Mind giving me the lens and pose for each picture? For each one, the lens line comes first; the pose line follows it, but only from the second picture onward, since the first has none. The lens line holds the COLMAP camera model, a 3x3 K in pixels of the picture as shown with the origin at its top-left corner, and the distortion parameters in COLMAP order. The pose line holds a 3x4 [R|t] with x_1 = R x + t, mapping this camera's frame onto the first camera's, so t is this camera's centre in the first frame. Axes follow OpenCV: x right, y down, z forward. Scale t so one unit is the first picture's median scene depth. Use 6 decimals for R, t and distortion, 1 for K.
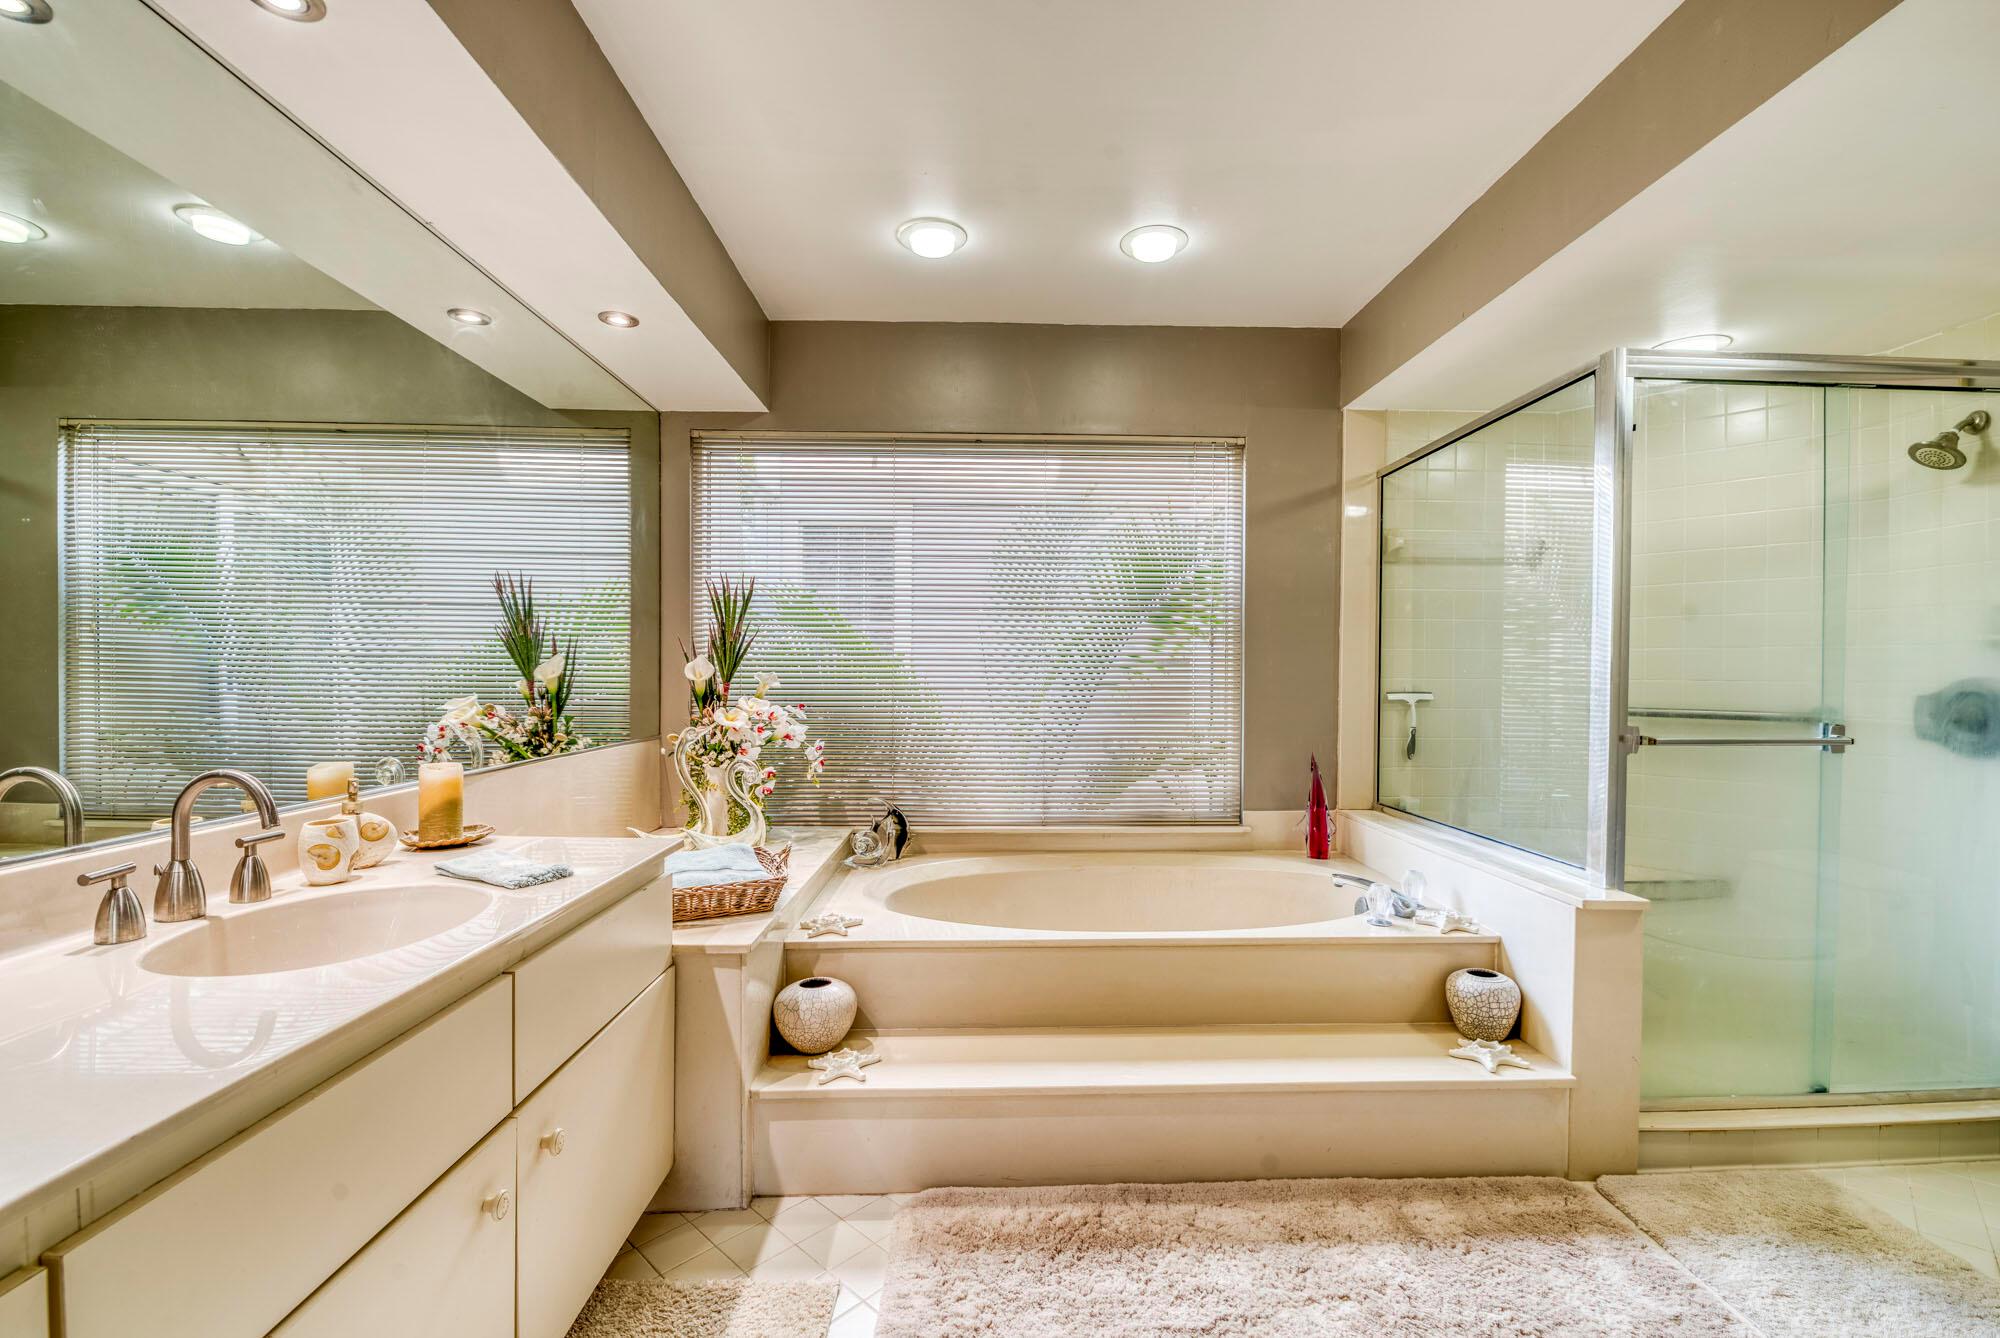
lens RADIAL K [[861.9, 0, 1022.1], [0, 861.9, 680.2], [0, 0, 1]] dist [-0.000770, -0.009836]
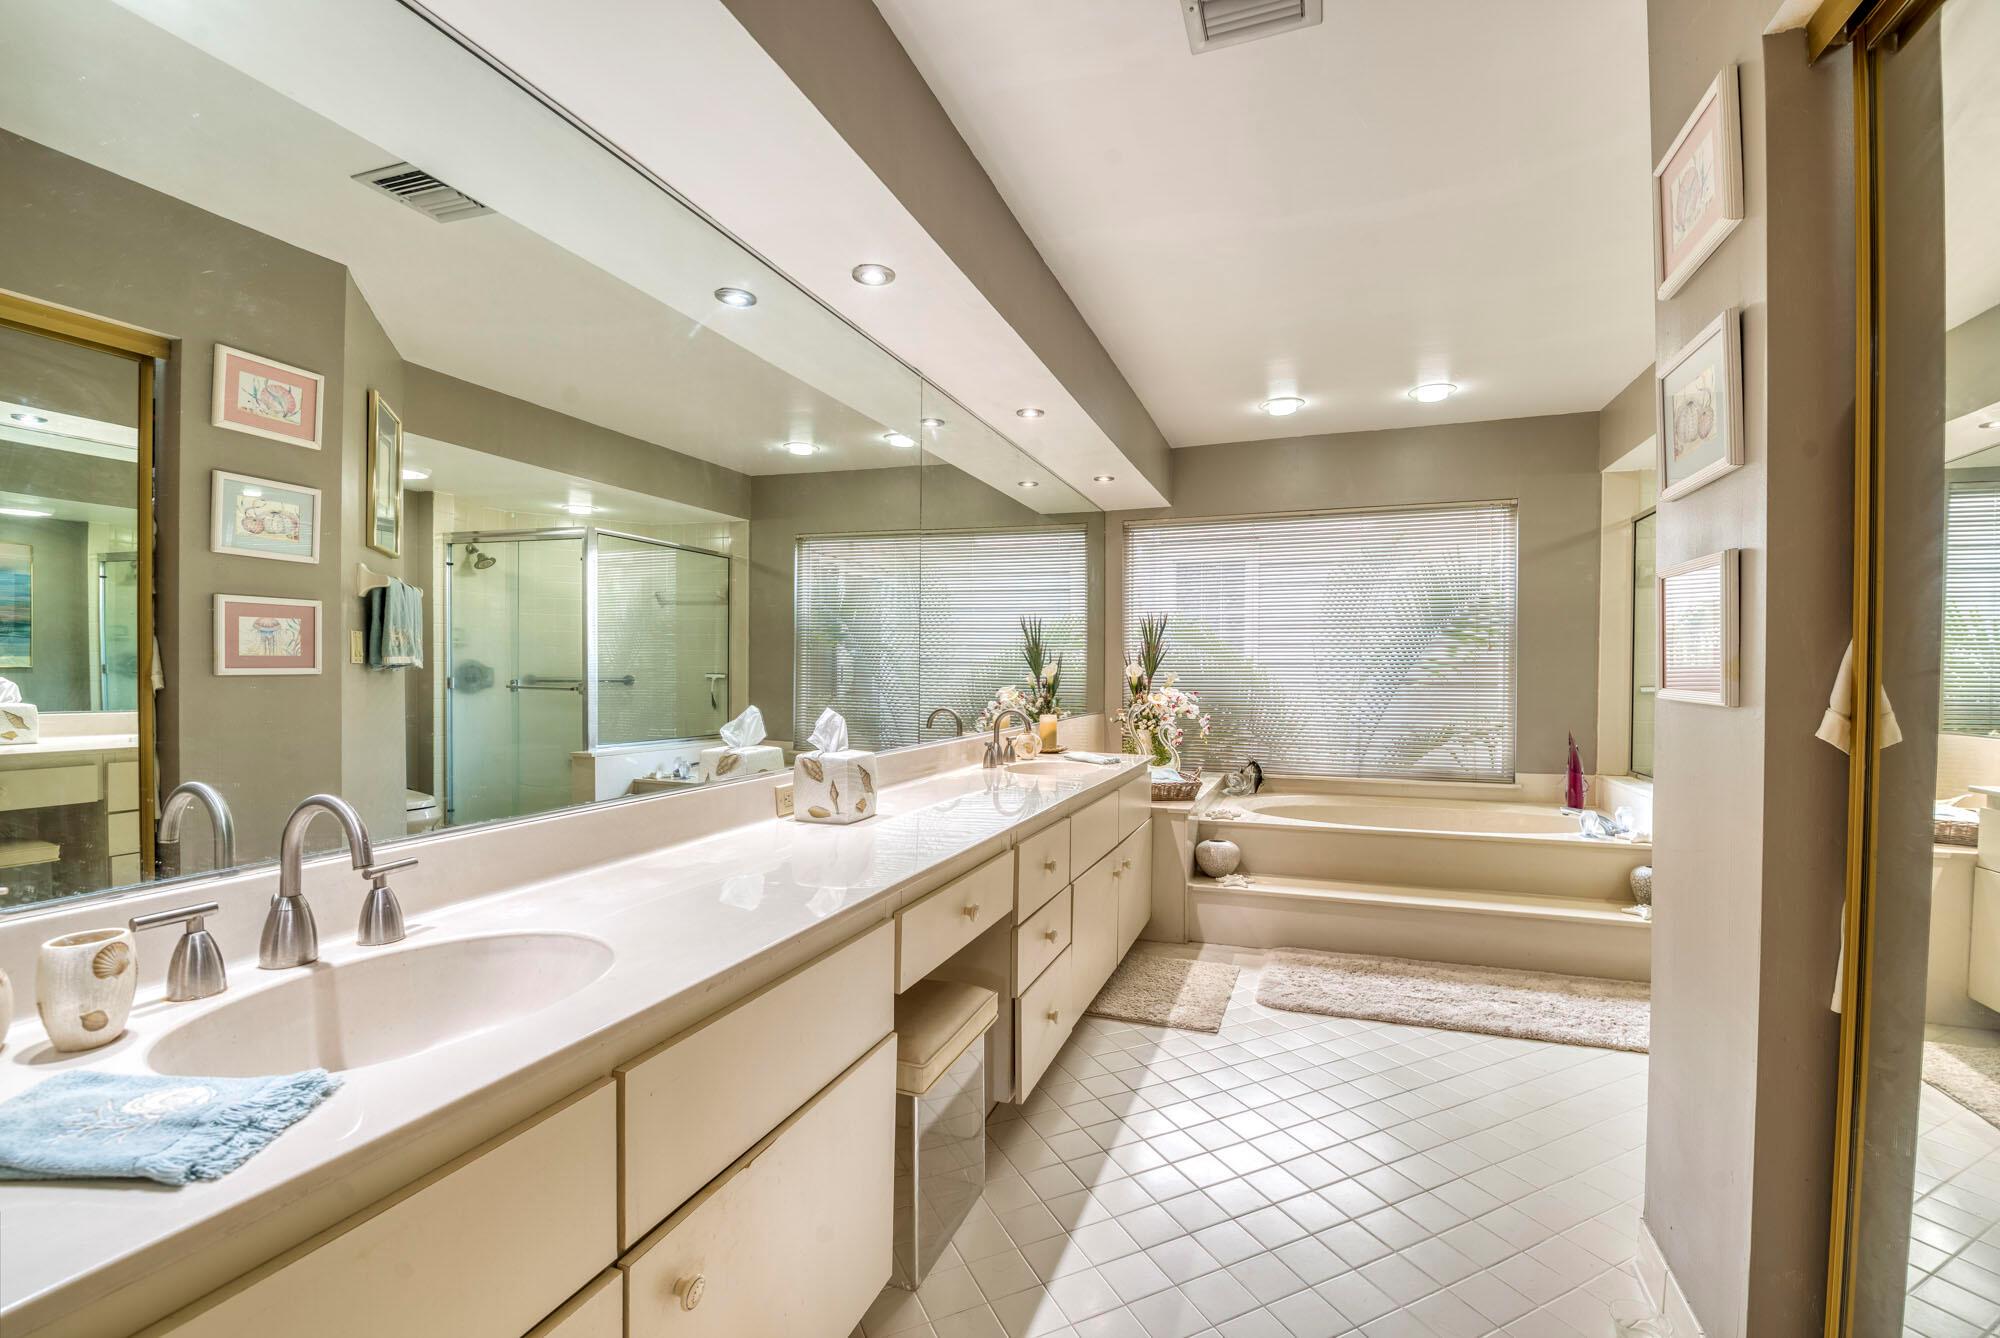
lens RADIAL K [[861.9, 0, 1022.1], [0, 861.9, 680.2], [0, 0, 1]] dist [-0.000770, -0.009836]
pose [[0.930394, 0.001669, -0.366557, 0.032659], [-0.002092, 0.999998, -0.000755, 0.007995], [0.366554, 0.001470, 0.930395, -0.620385]]
